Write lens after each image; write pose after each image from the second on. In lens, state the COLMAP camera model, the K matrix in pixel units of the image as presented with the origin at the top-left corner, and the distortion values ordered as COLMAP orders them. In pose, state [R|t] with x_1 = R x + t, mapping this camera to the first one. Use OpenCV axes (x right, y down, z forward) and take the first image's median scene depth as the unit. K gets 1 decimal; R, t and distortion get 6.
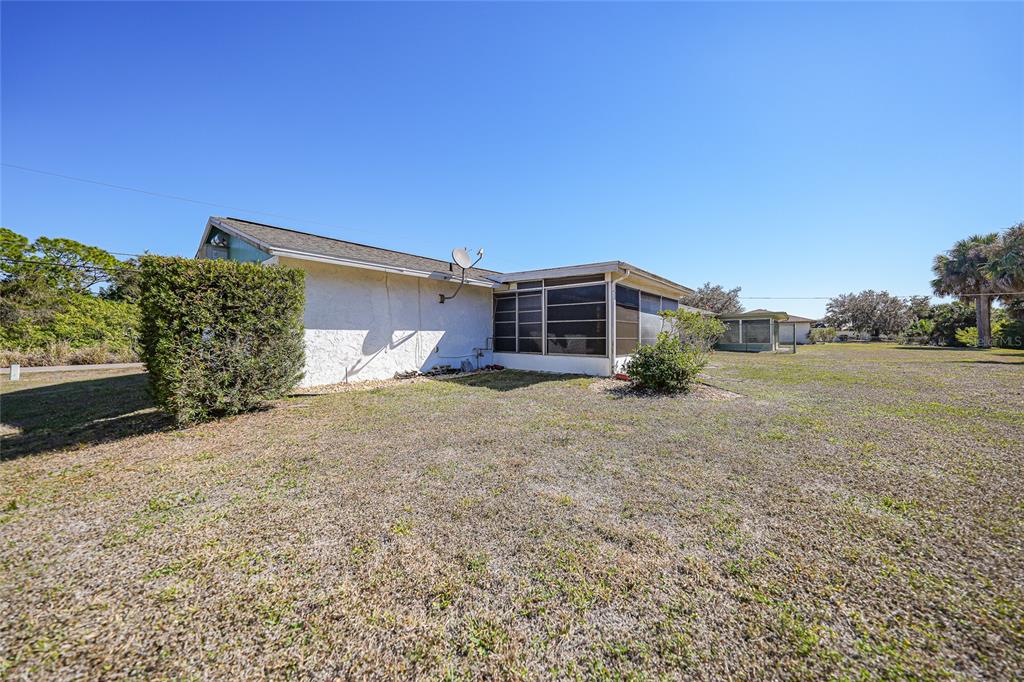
lens RADIAL K [[356.1, 0, 513.1], [0, 356.1, 339.7], [0, 0, 1]] dist [-0.028250, 0.006681]
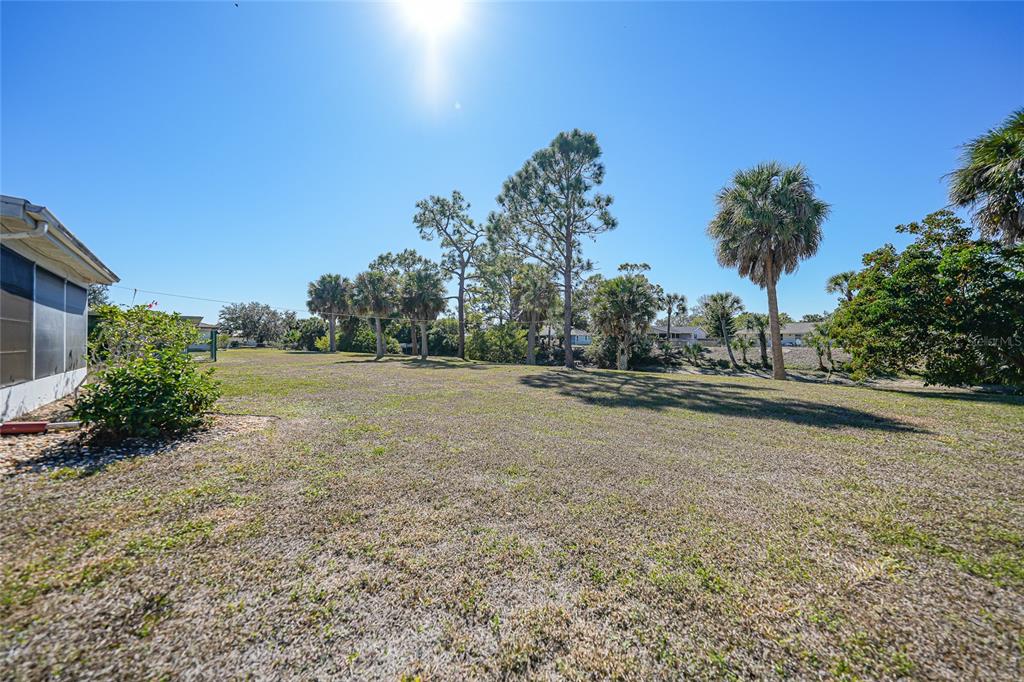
lens RADIAL K [[356.1, 0, 513.1], [0, 356.1, 339.7], [0, 0, 1]] dist [-0.028250, 0.006681]
pose [[0.116709, 0.011932, 0.993094, -0.101185], [0.003816, 0.999915, -0.012462, -0.013101], [-0.993159, 0.005244, 0.116654, 0.238051]]
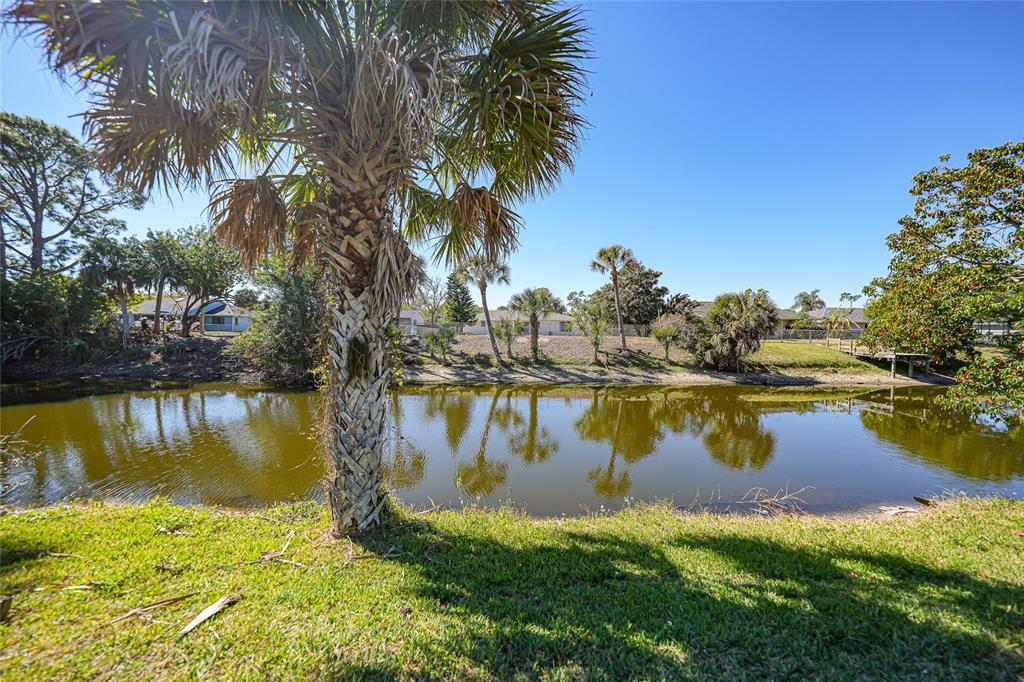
lens RADIAL K [[356.1, 0, 513.1], [0, 356.1, 339.7], [0, 0, 1]] dist [-0.028250, 0.006681]
pose [[-0.640107, -0.017613, 0.768084, 2.047329], [-0.001846, 0.999770, 0.021388, 0.010597], [-0.768283, 0.012272, -0.639992, -0.139505]]
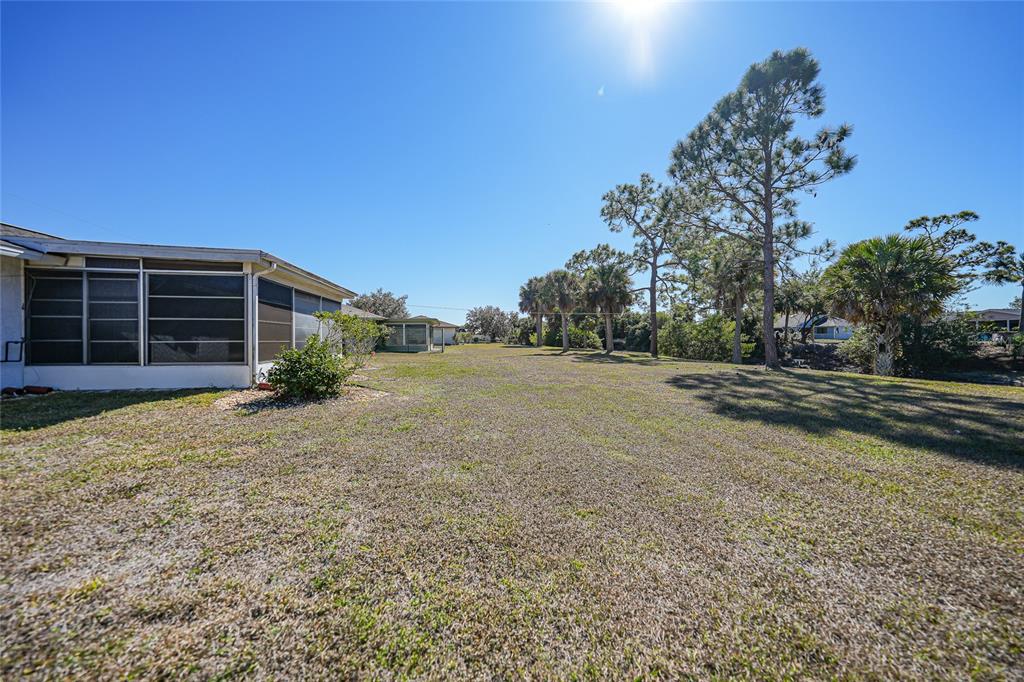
lens RADIAL K [[356.1, 0, 513.1], [0, 356.1, 339.7], [0, 0, 1]] dist [-0.028250, 0.006681]
pose [[0.654827, -0.001522, 0.755777, 0.053734], [0.006266, 0.999975, -0.003415, -0.001579], [-0.755753, 0.006972, 0.654820, -0.008497]]
